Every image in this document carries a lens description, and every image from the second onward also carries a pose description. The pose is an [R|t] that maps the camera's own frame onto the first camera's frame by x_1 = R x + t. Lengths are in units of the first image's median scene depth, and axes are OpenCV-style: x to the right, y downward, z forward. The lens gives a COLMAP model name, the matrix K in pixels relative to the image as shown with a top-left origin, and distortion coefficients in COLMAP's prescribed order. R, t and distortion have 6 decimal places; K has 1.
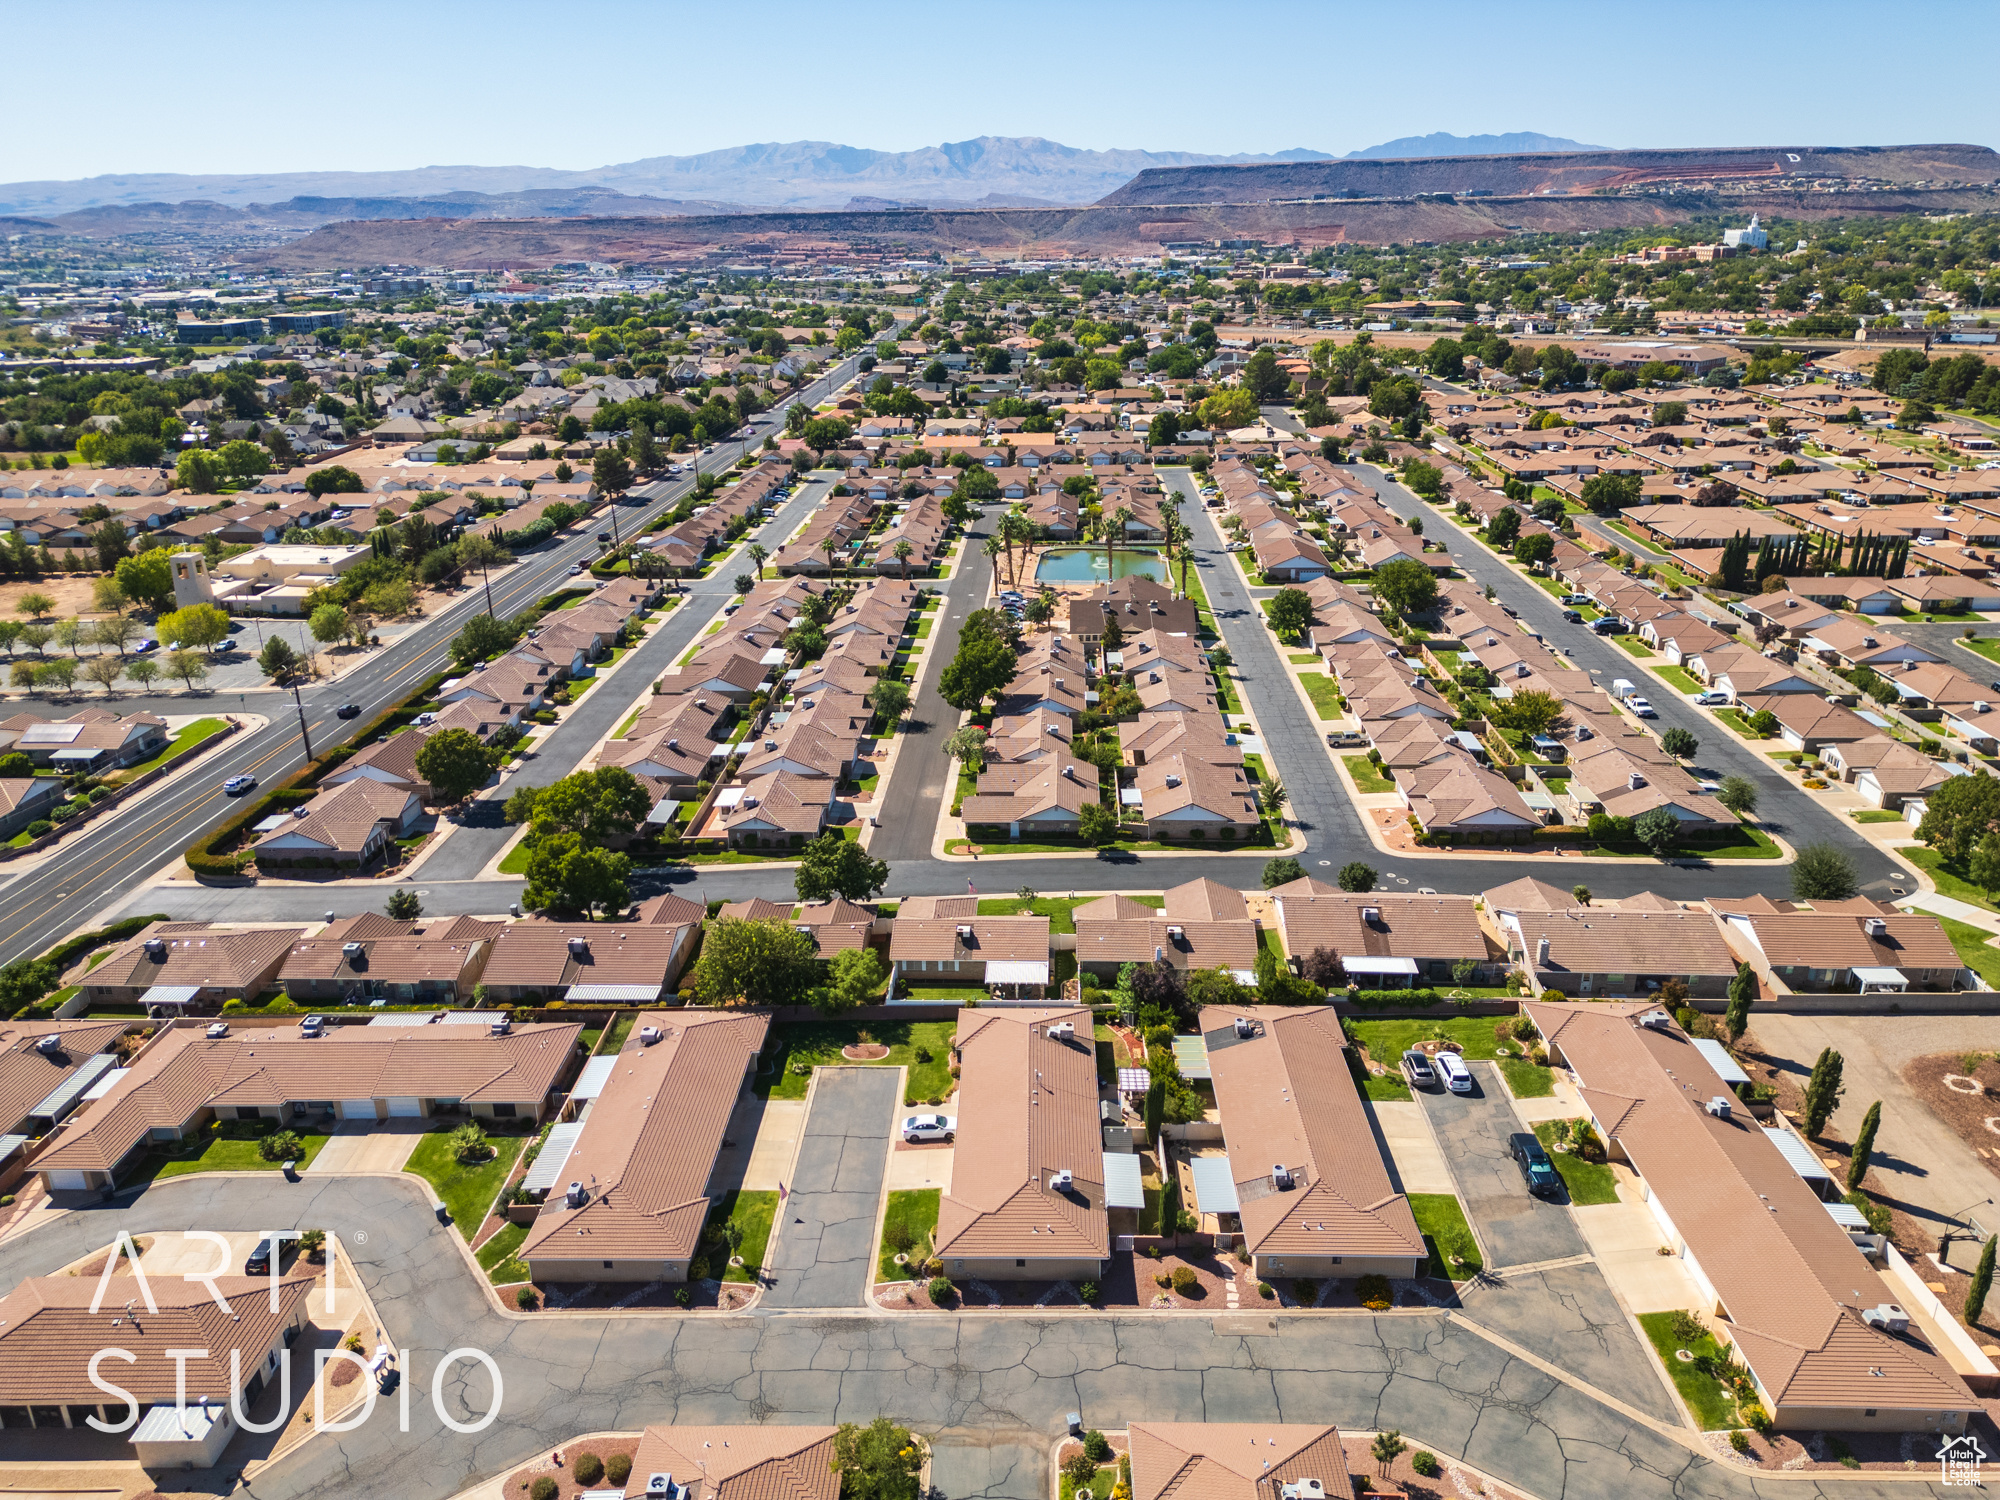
lens RADIAL K [[1410.4, 0, 1000.0], [0, 1410.4, 750.0], [0, 0, 1]] dist [0.076468, -0.072962]
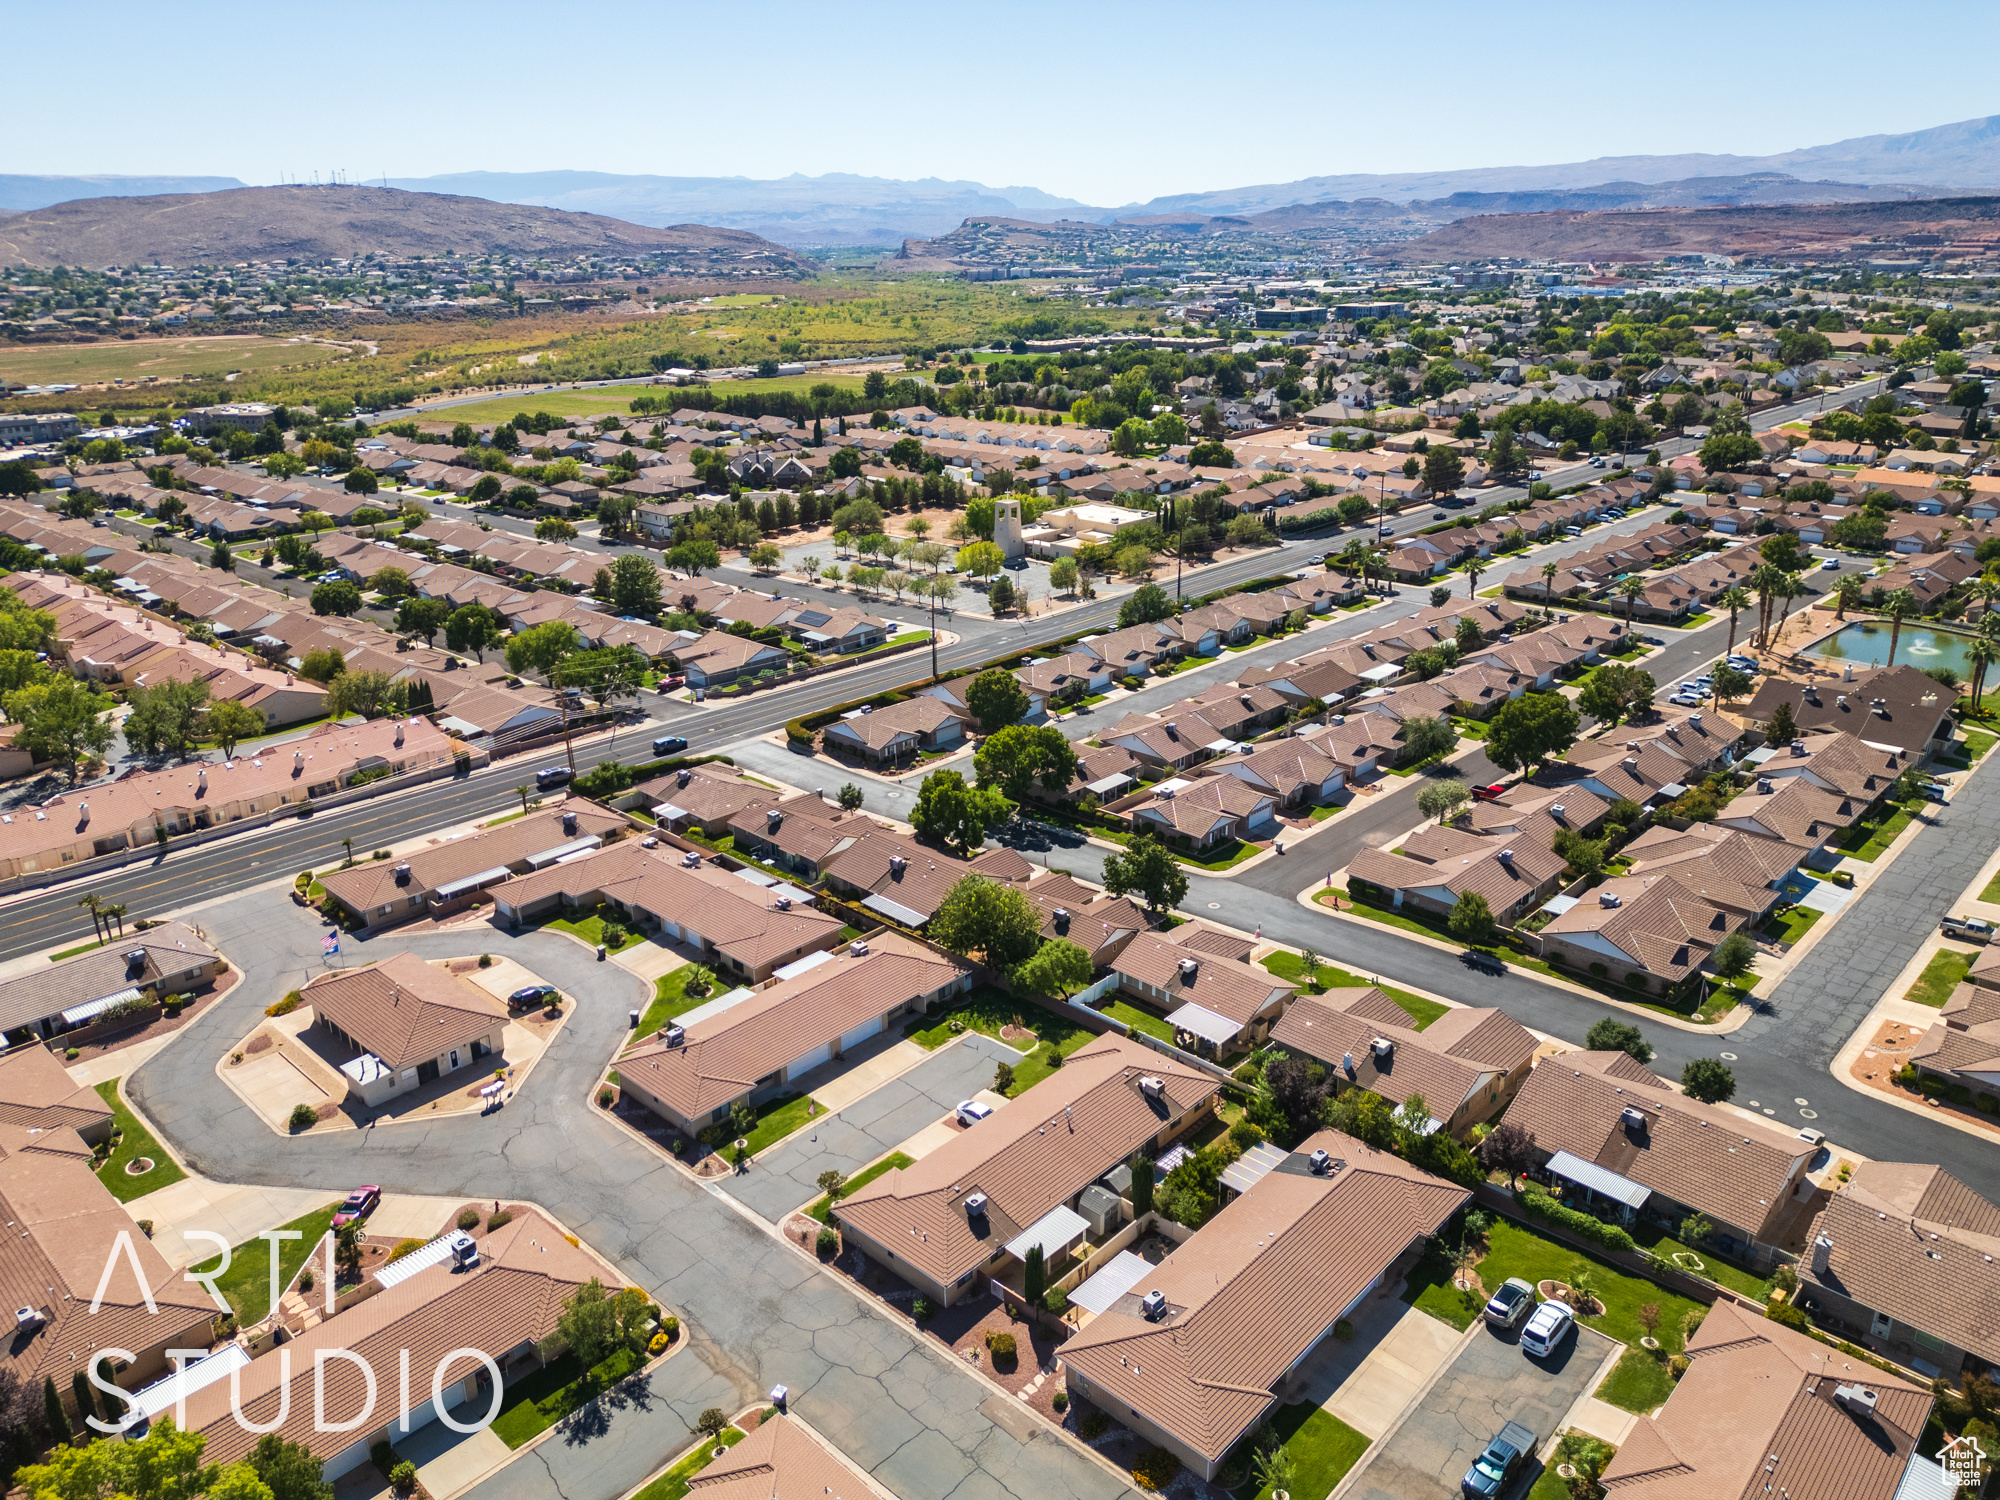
lens RADIAL K [[1410.4, 0, 1000.0], [0, 1410.4, 750.0], [0, 0, 1]] dist [0.076468, -0.072962]
pose [[0.745990, 0.231815, -0.624308, 0.371743], [-0.228788, 0.969612, 0.086652, -0.055899], [0.625424, 0.078193, 0.776358, 0.138630]]
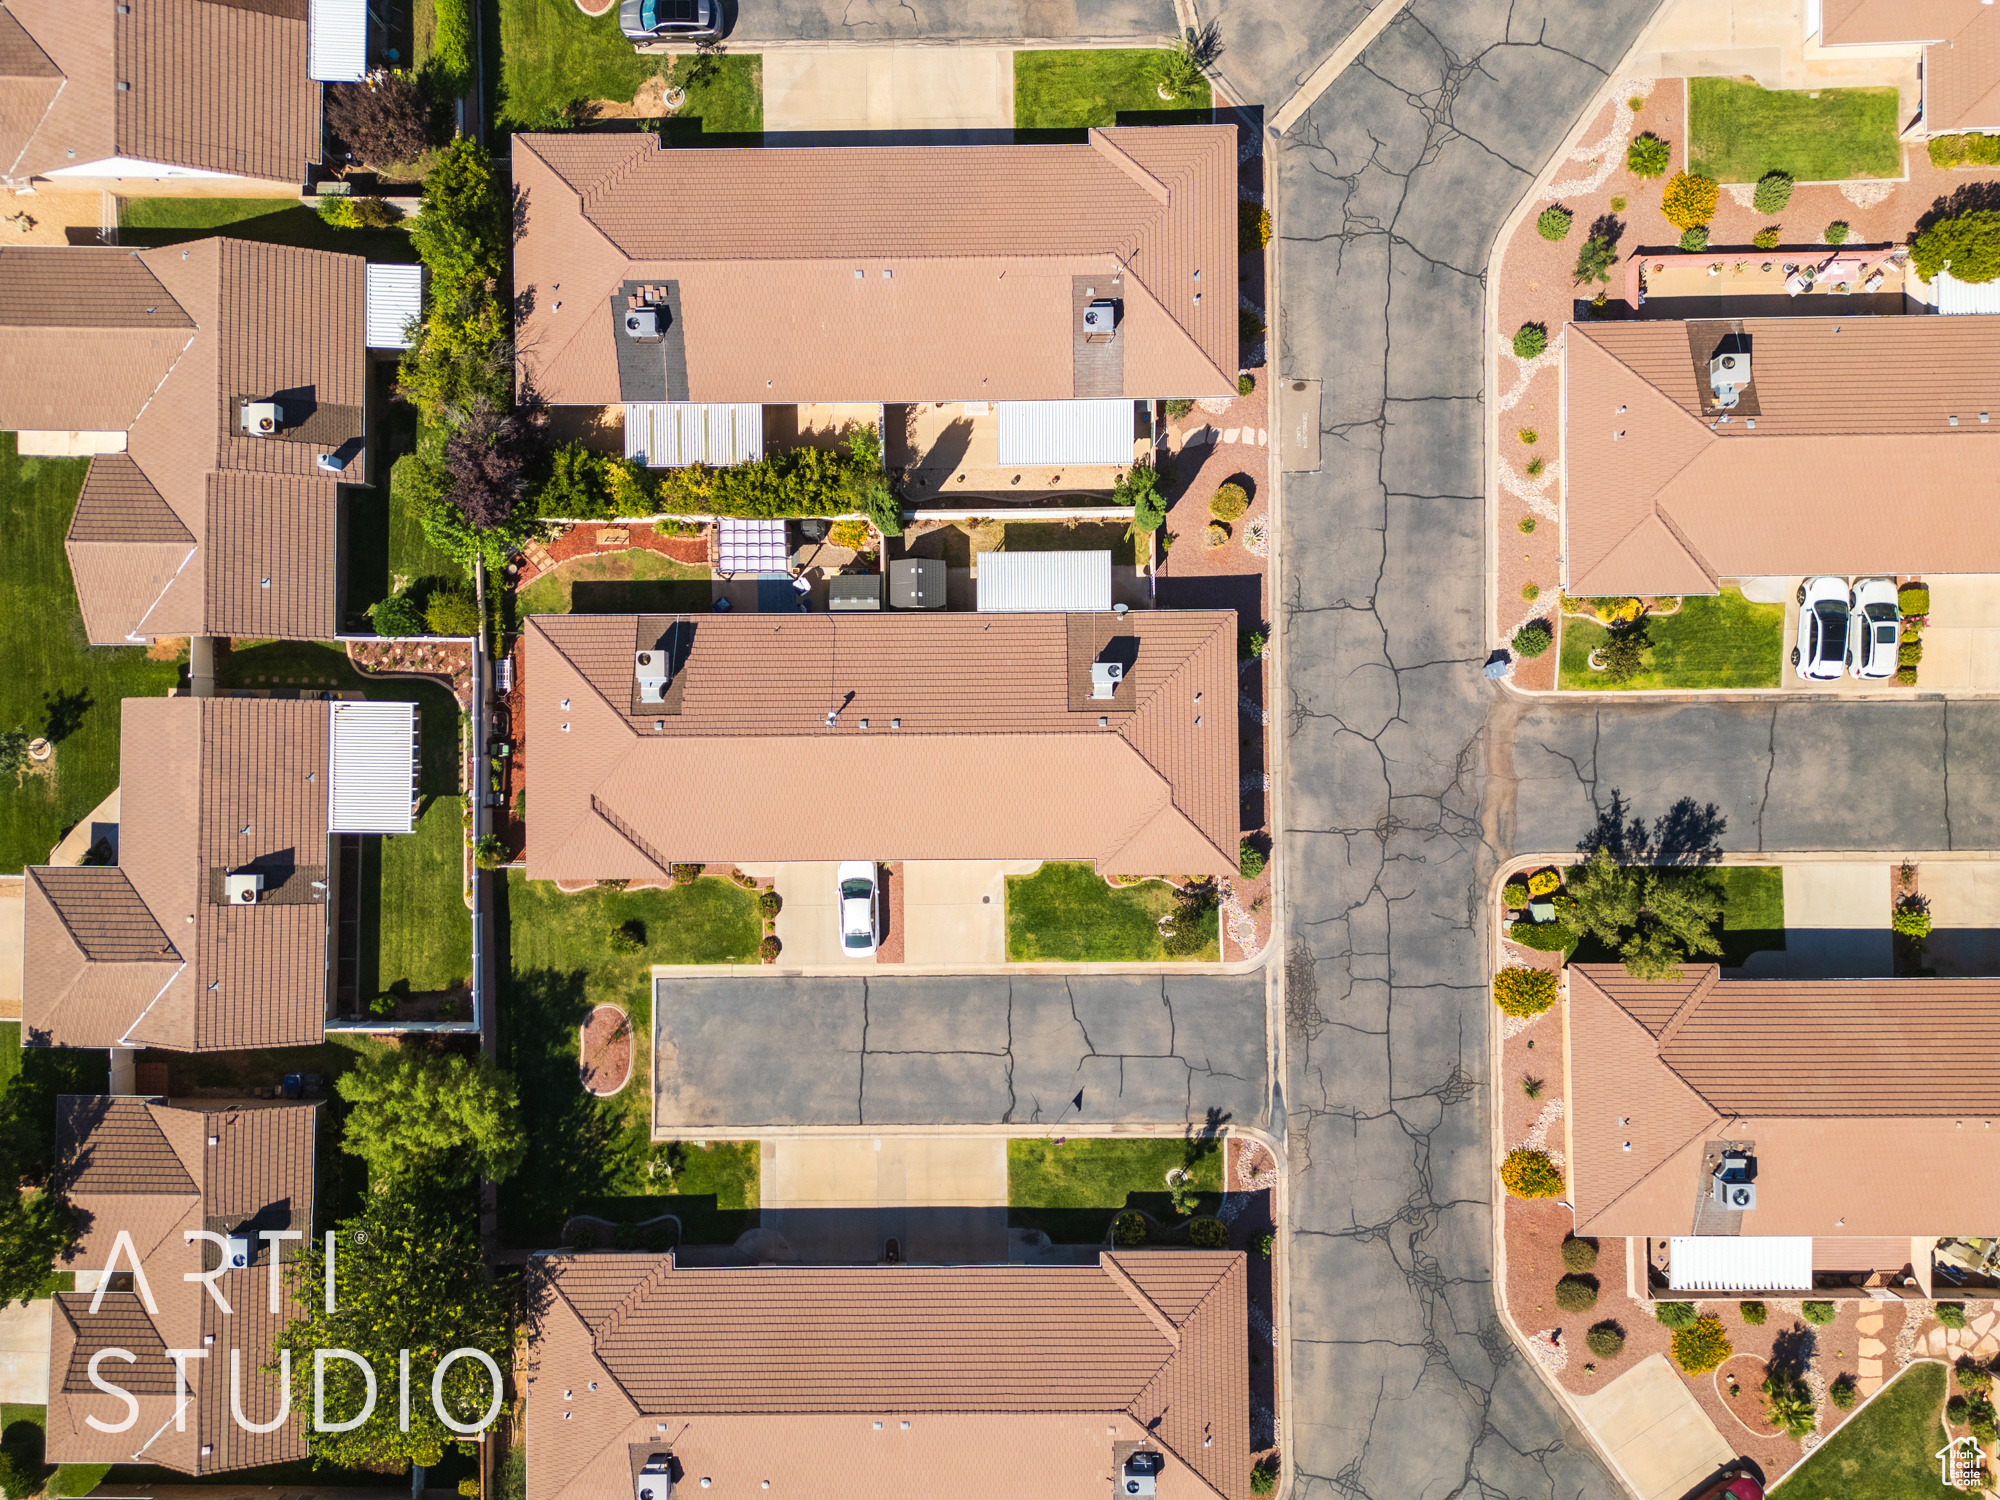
lens RADIAL K [[1413.5, 0, 1007.8], [0, 1413.5, 750.5], [0, 0, 1]] dist [0.081283, -0.091397]
pose [[-0.031512, -0.999304, 0.019985, 0.000918], [0.366276, 0.007058, 0.930479, -0.173592], [-0.929972, 0.036641, 0.365799, 0.508183]]
